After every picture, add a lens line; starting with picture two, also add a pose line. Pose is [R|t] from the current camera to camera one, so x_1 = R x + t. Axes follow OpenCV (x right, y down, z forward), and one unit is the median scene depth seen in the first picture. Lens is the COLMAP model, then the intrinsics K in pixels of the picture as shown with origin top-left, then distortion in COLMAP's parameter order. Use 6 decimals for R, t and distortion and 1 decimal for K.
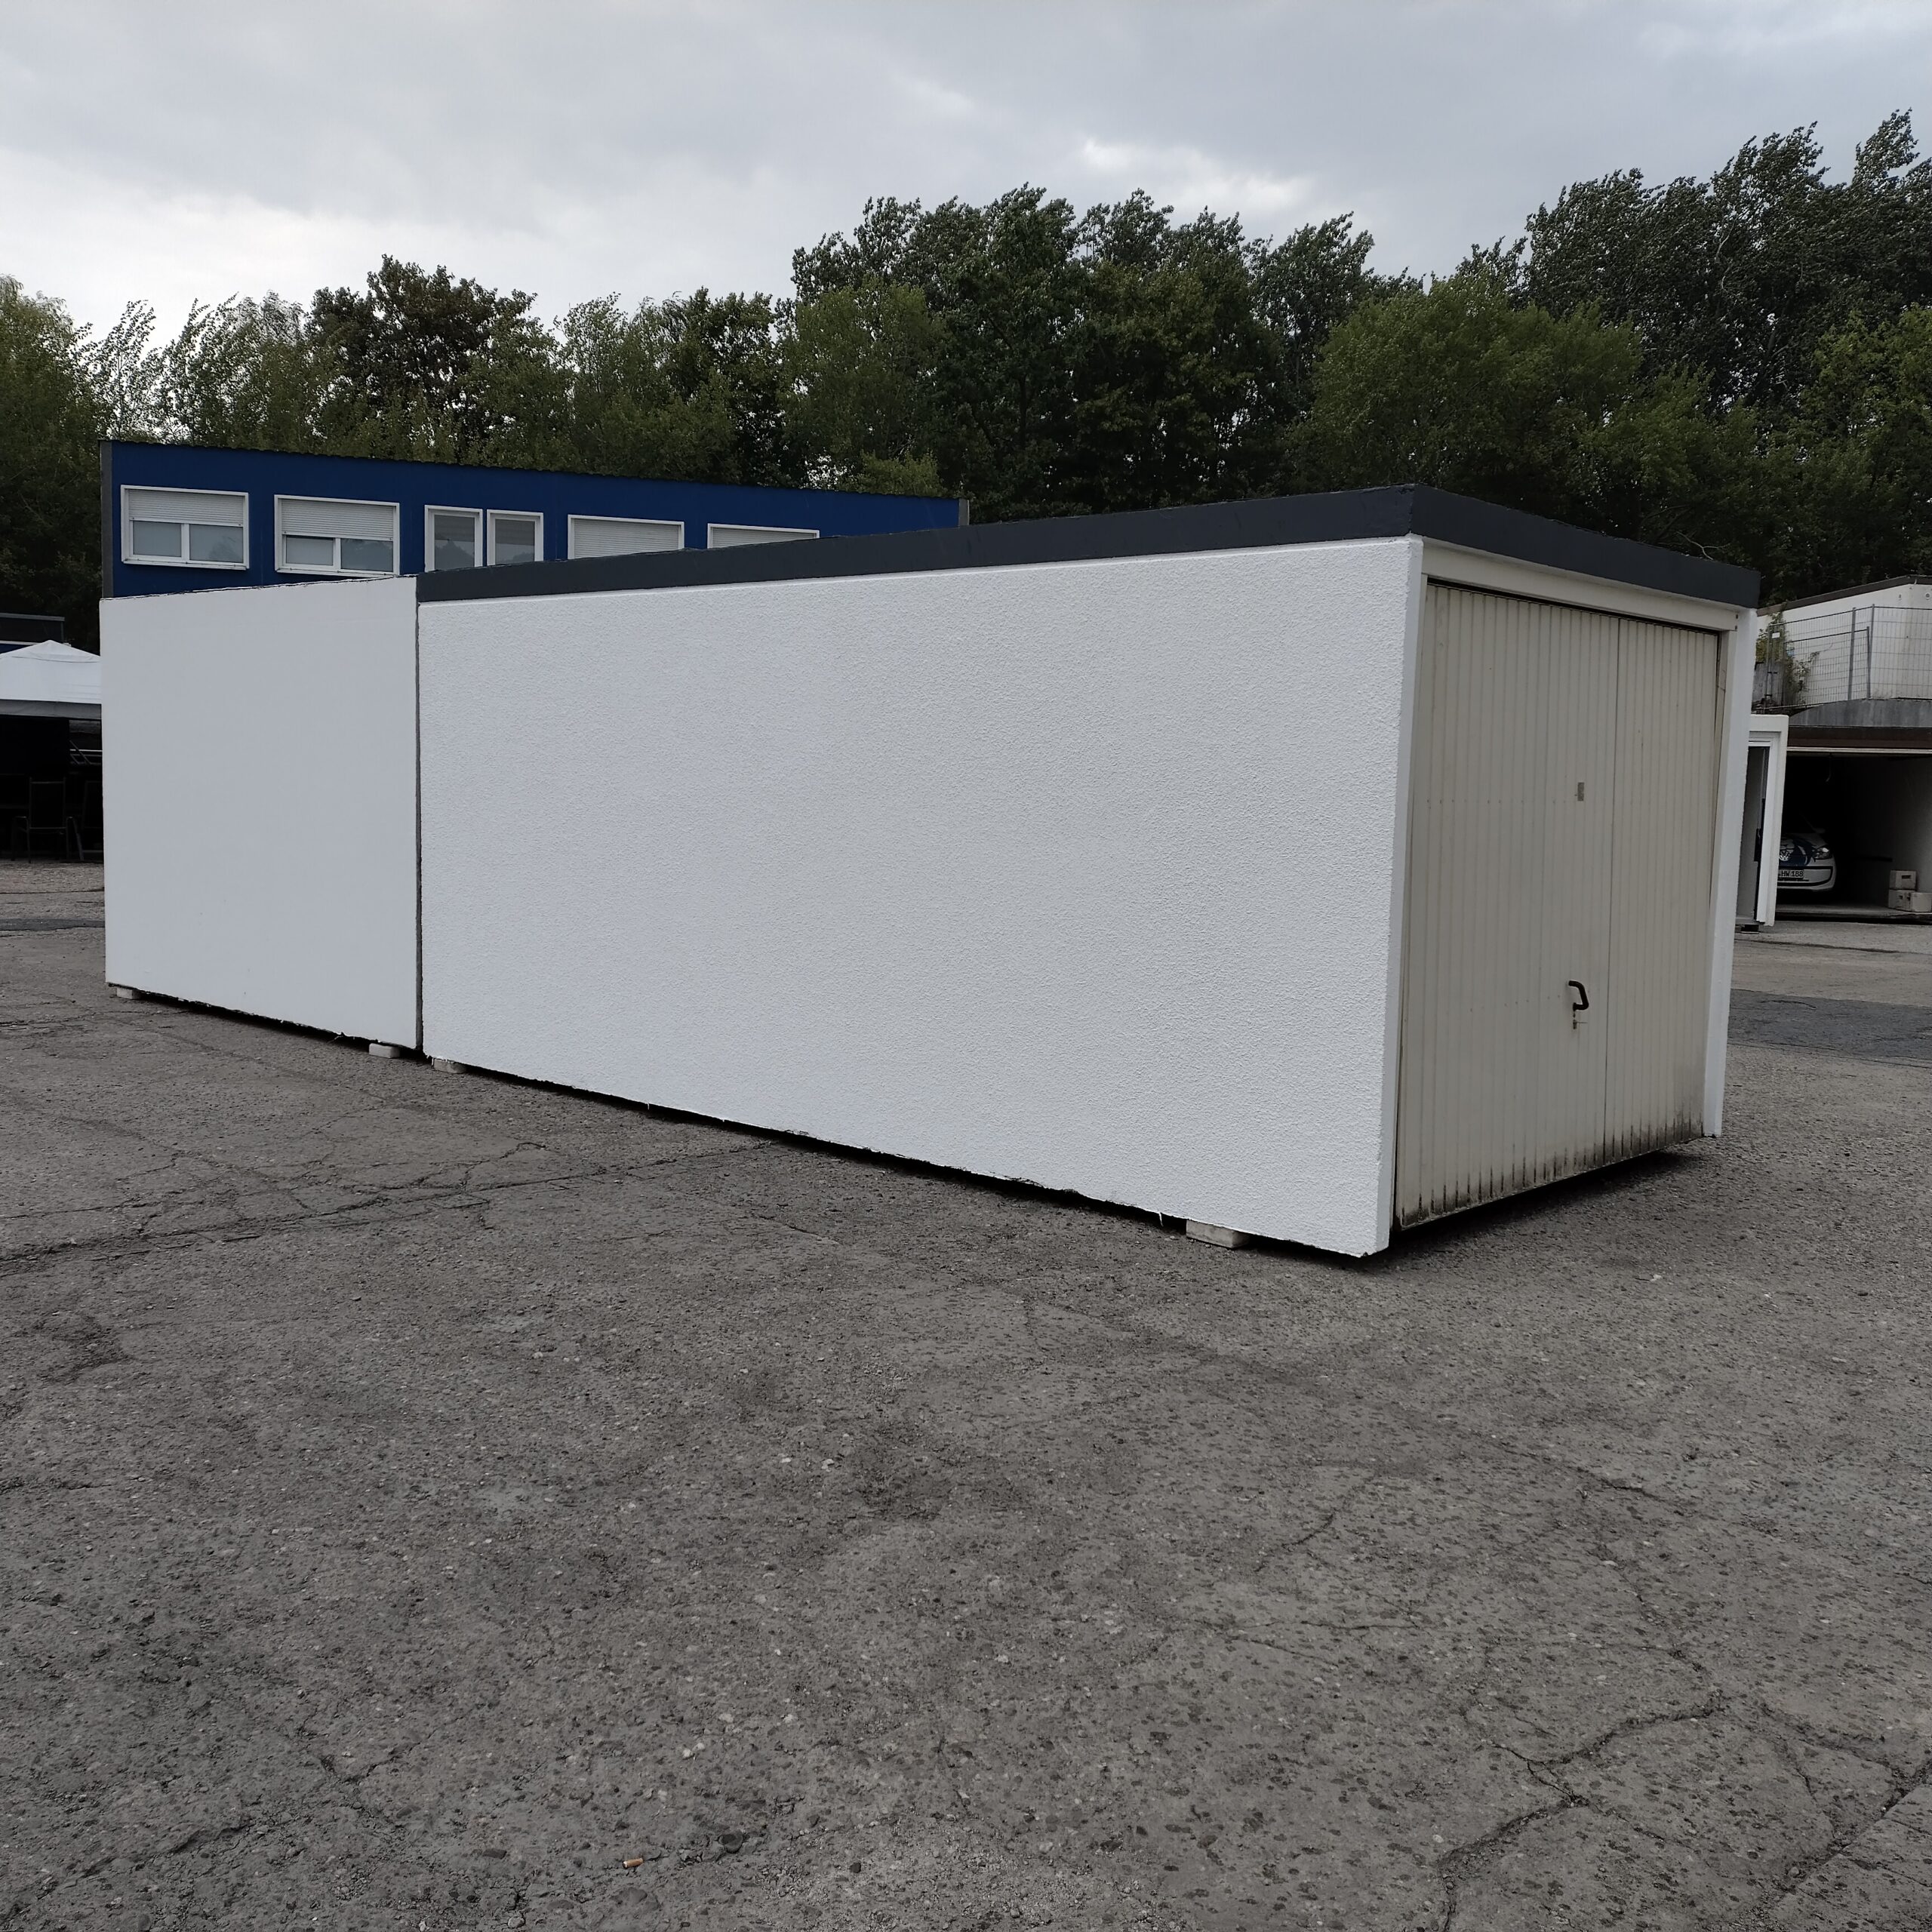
lens RADIAL K [[1940.0, 0, 965.8], [0, 1940.0, 967.7], [0, 0, 1]] dist [0.027531, 0.000000]
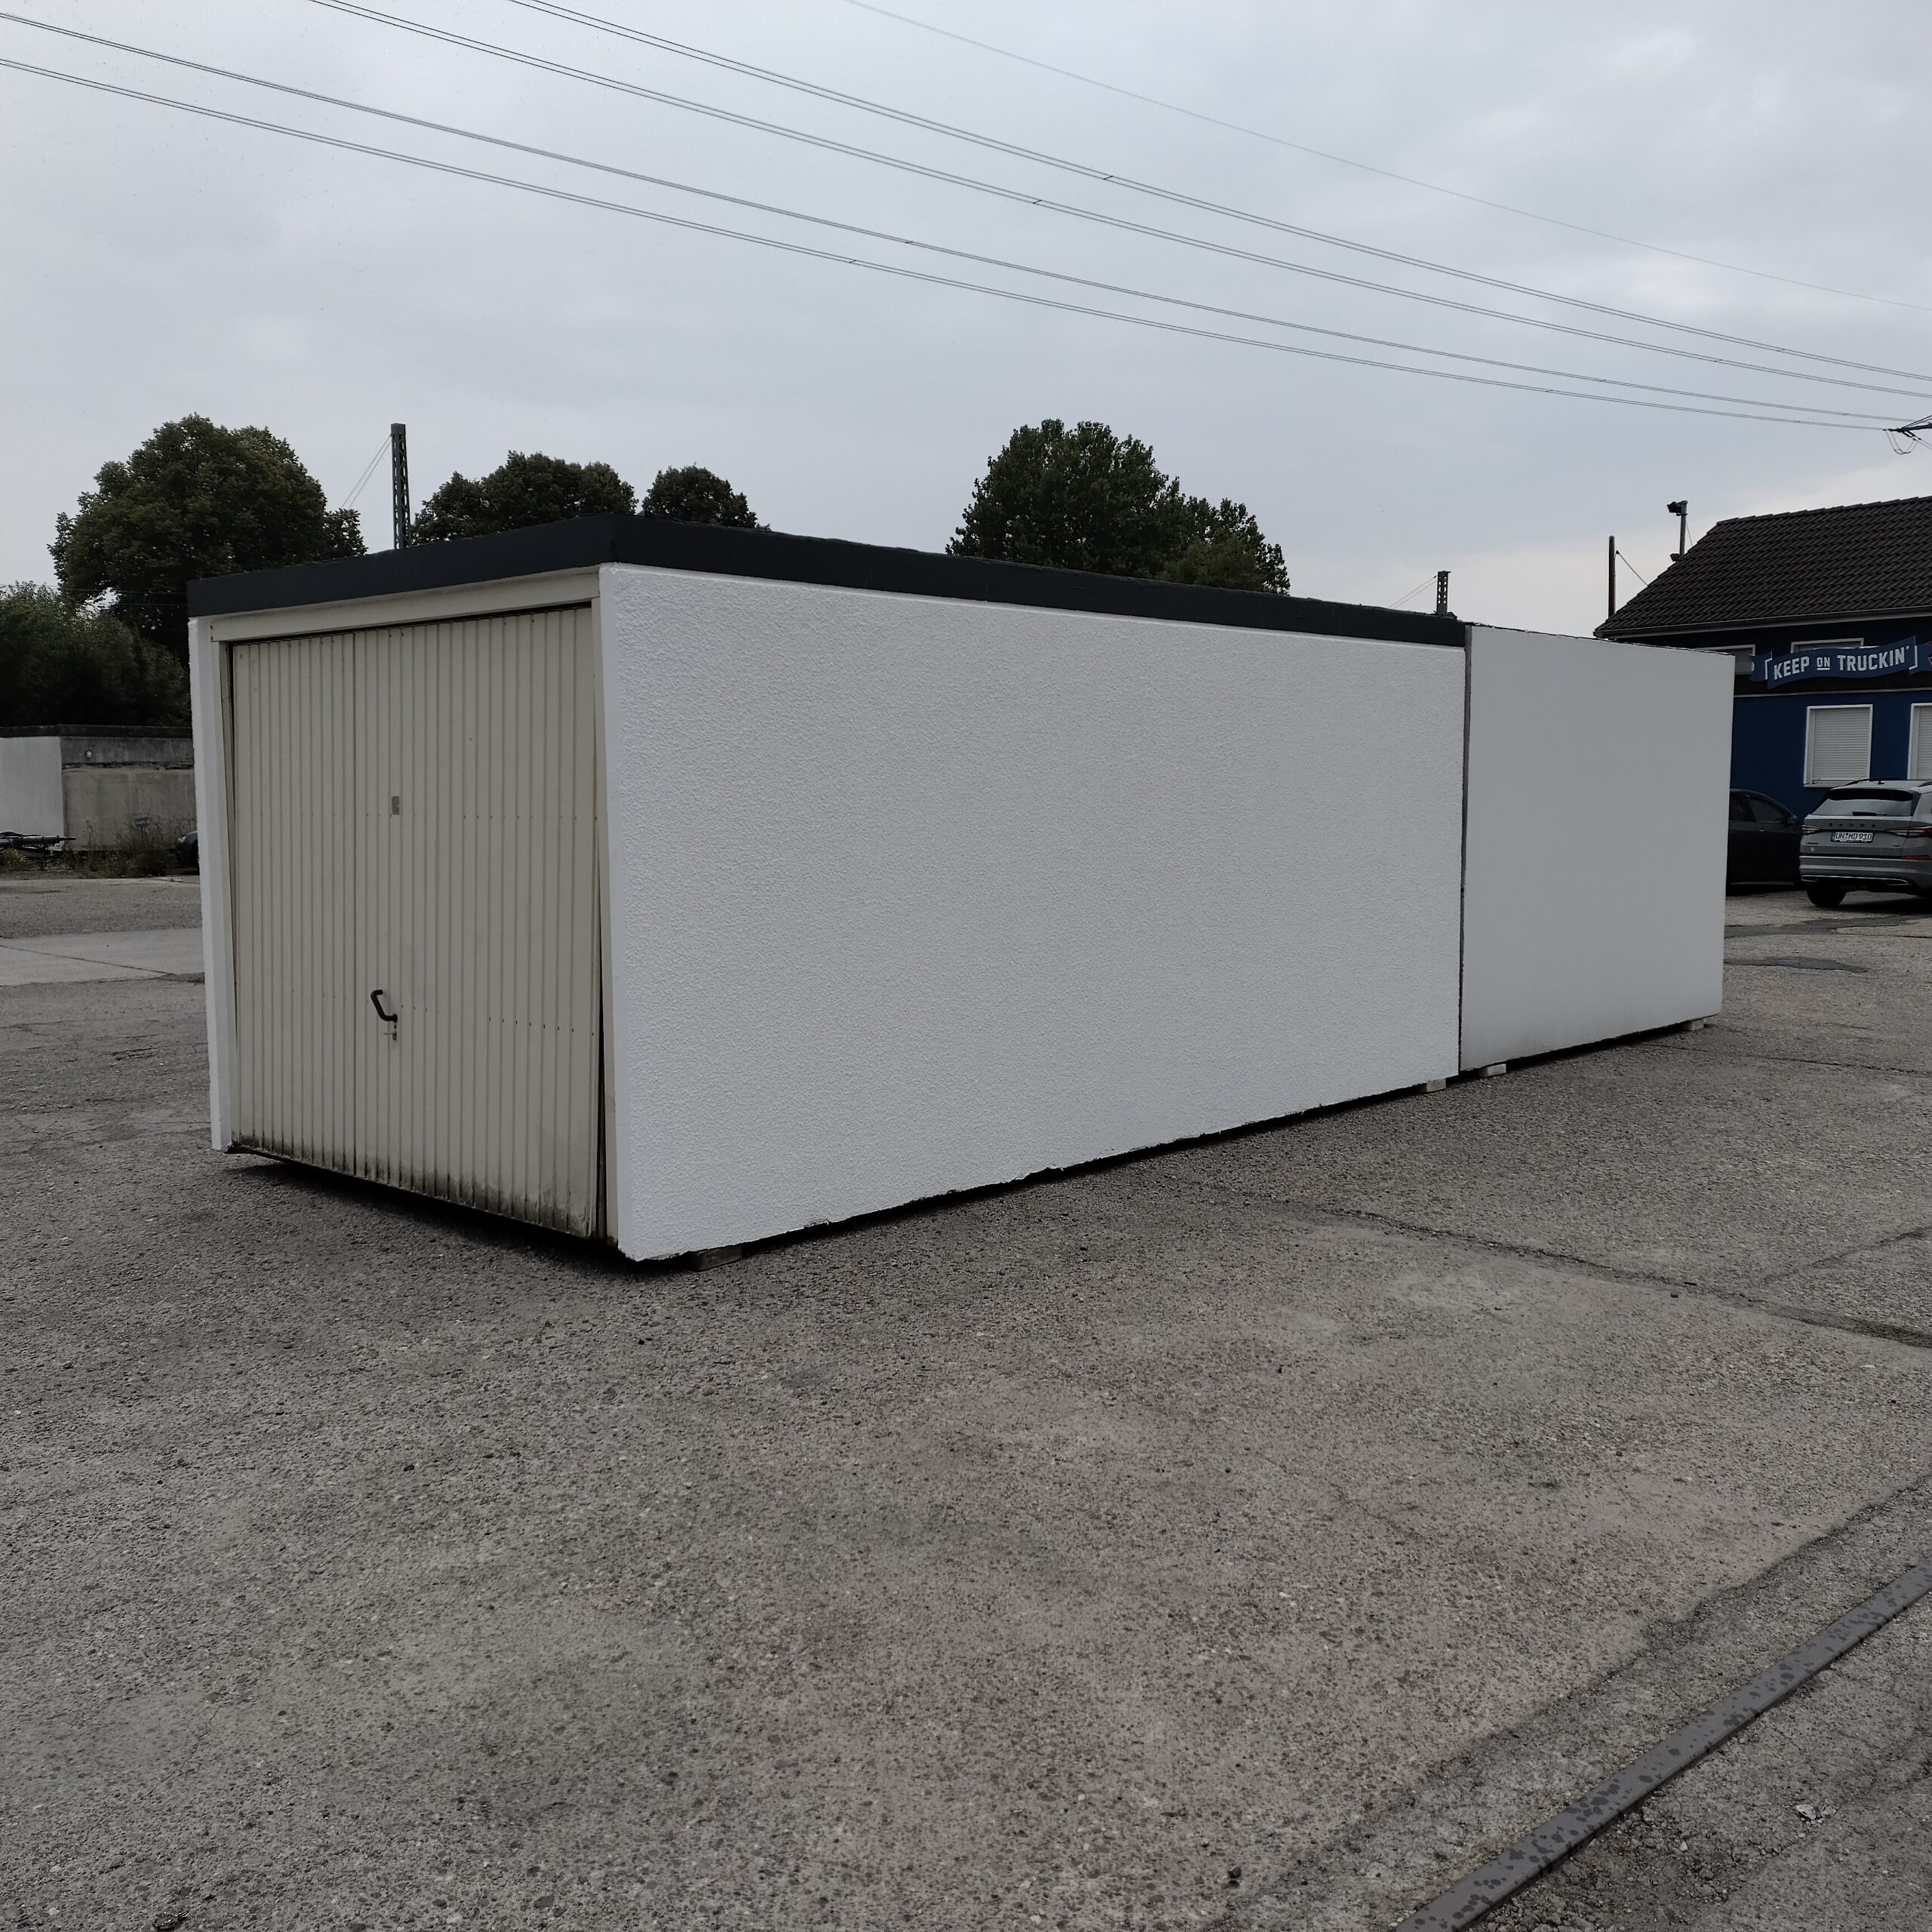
lens RADIAL K [[1940.0, 0, 963.2], [0, 1940.0, 945.7], [0, 0, 1]] dist [0.027531, 0.000000]
pose [[-0.032864, 0.048656, -0.998275, 1.242382], [-0.094937, 0.994146, 0.051580, -0.092070], [0.994941, 0.096468, -0.028052, 1.249282]]
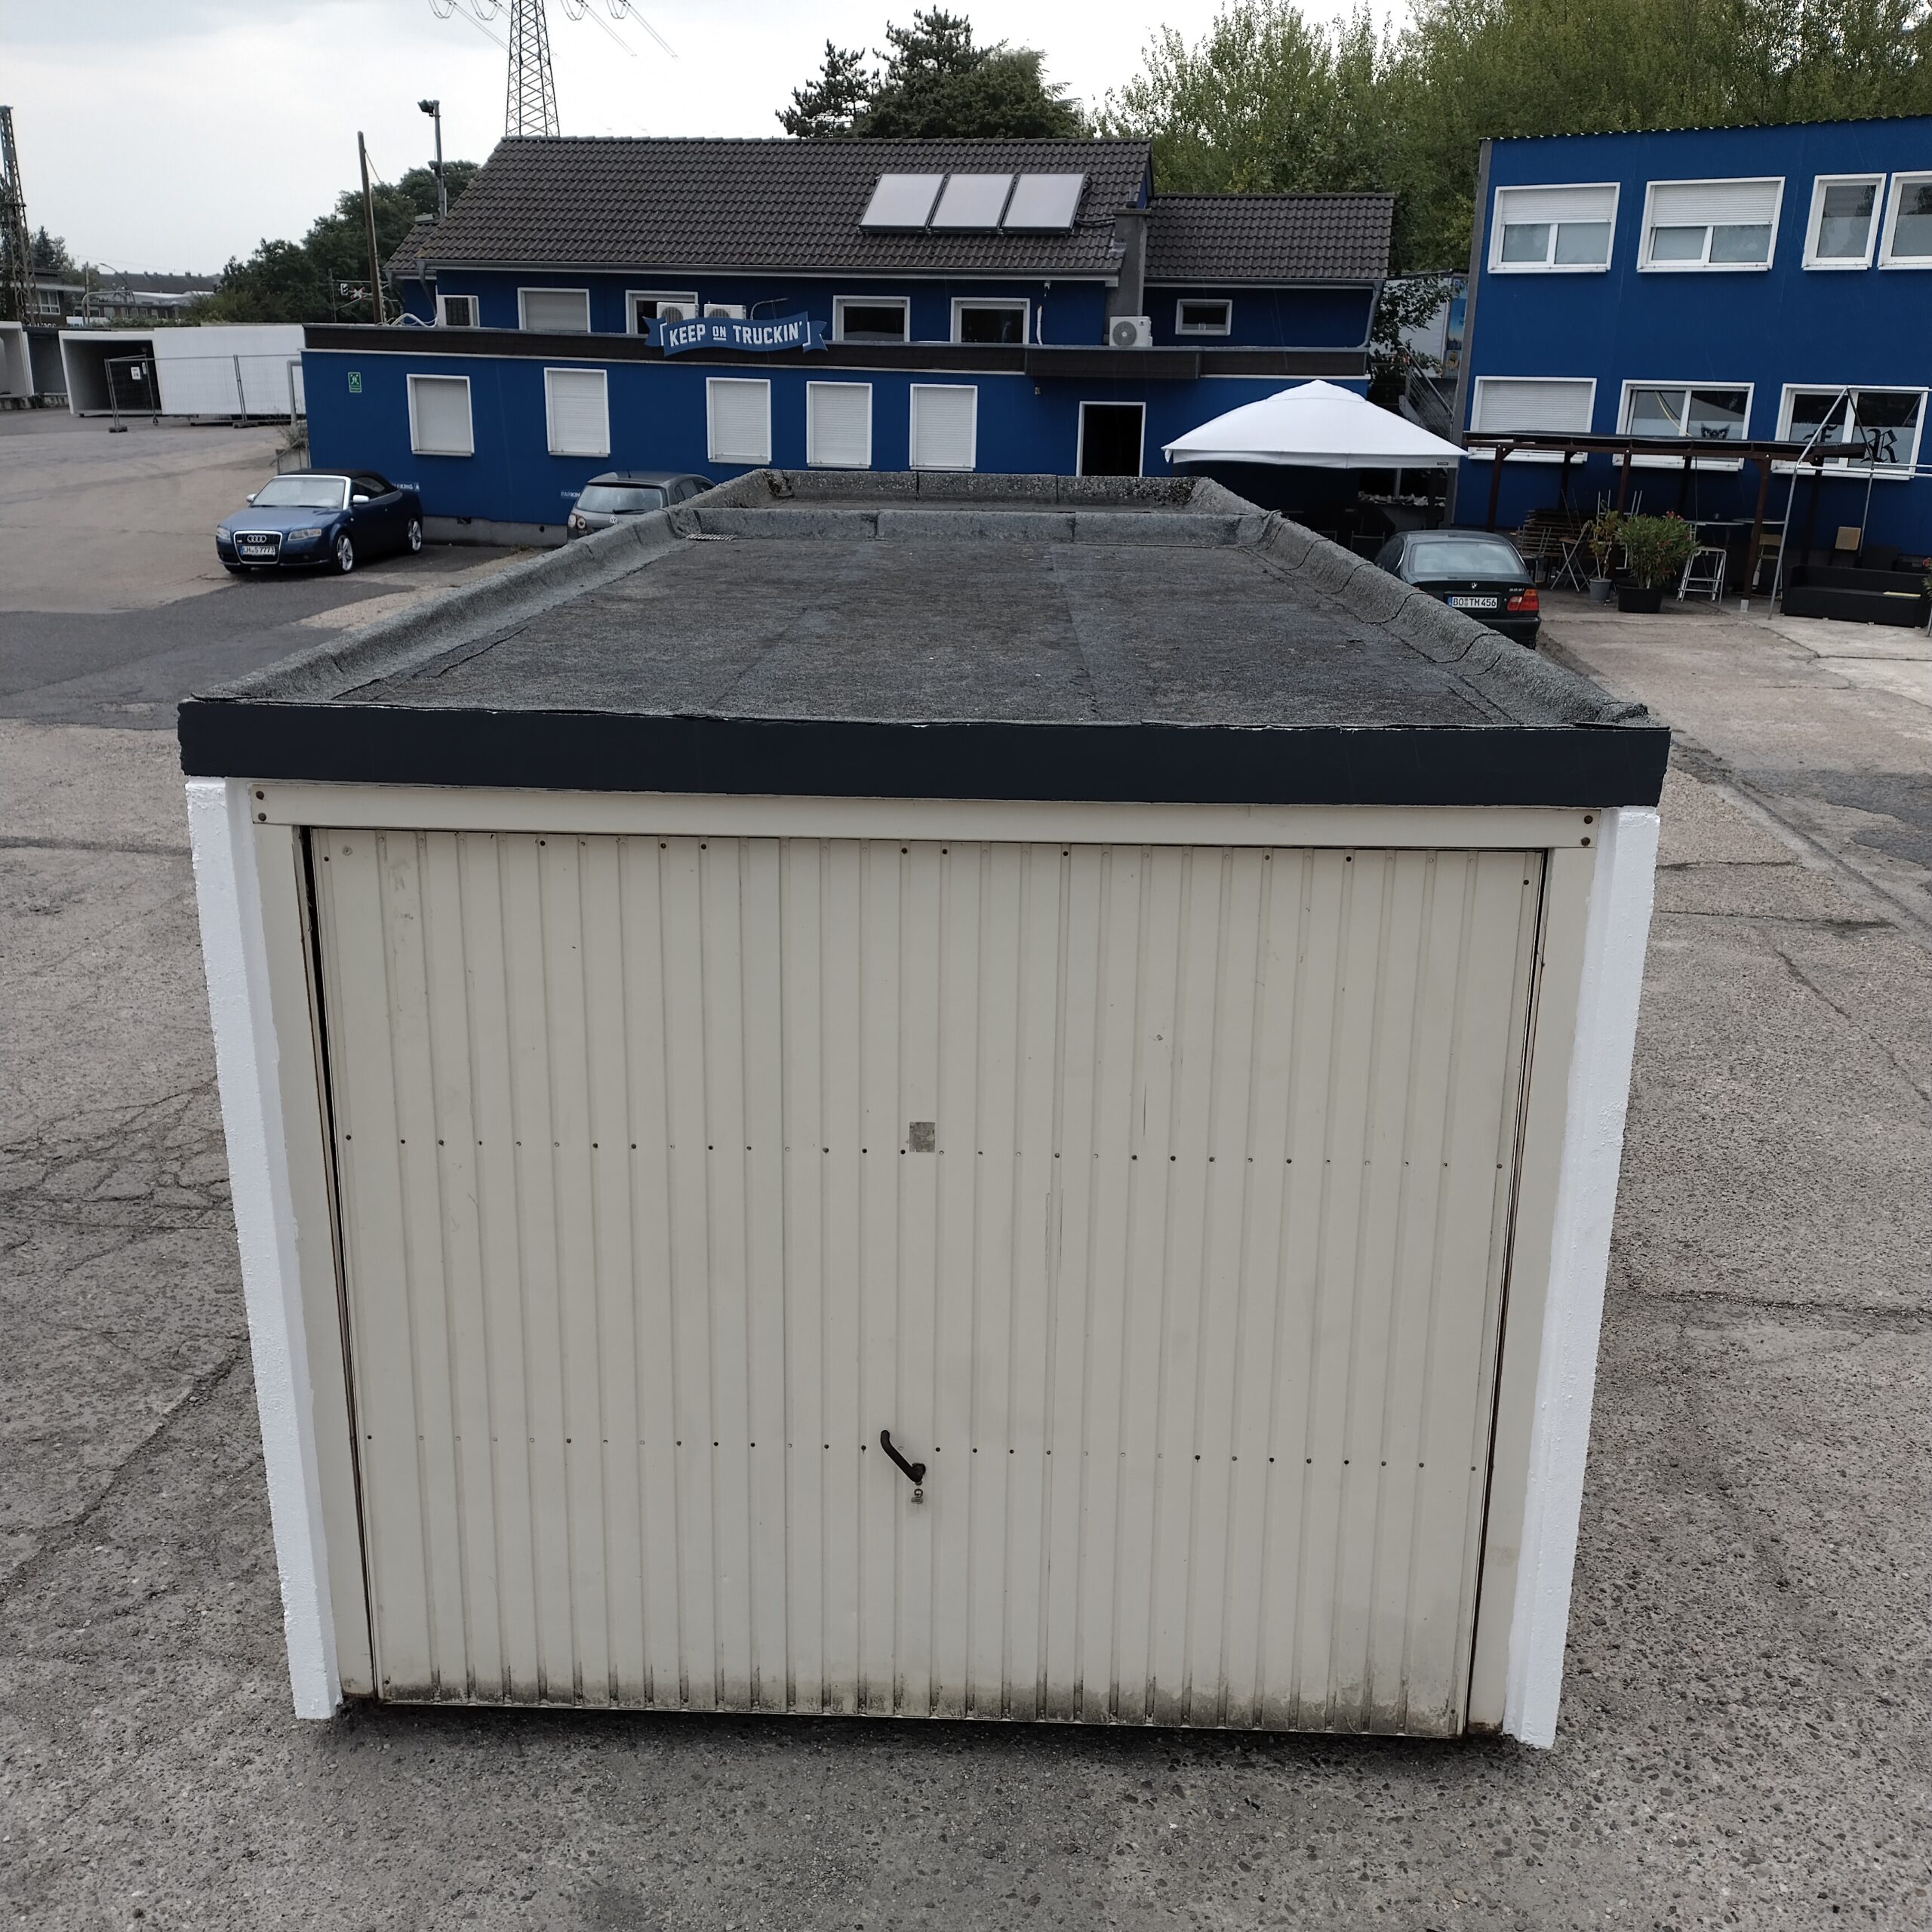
lens RADIAL K [[1940.0, 0, 965.4], [0, 1940.0, 955.9], [0, 0, 1]] dist [0.027531, 0.000000]
pose [[0.650378, 0.206451, -0.731018, 0.693634], [-0.072195, 0.974802, 0.211068, -0.250997], [0.756172, -0.084498, 0.648894, 0.597830]]
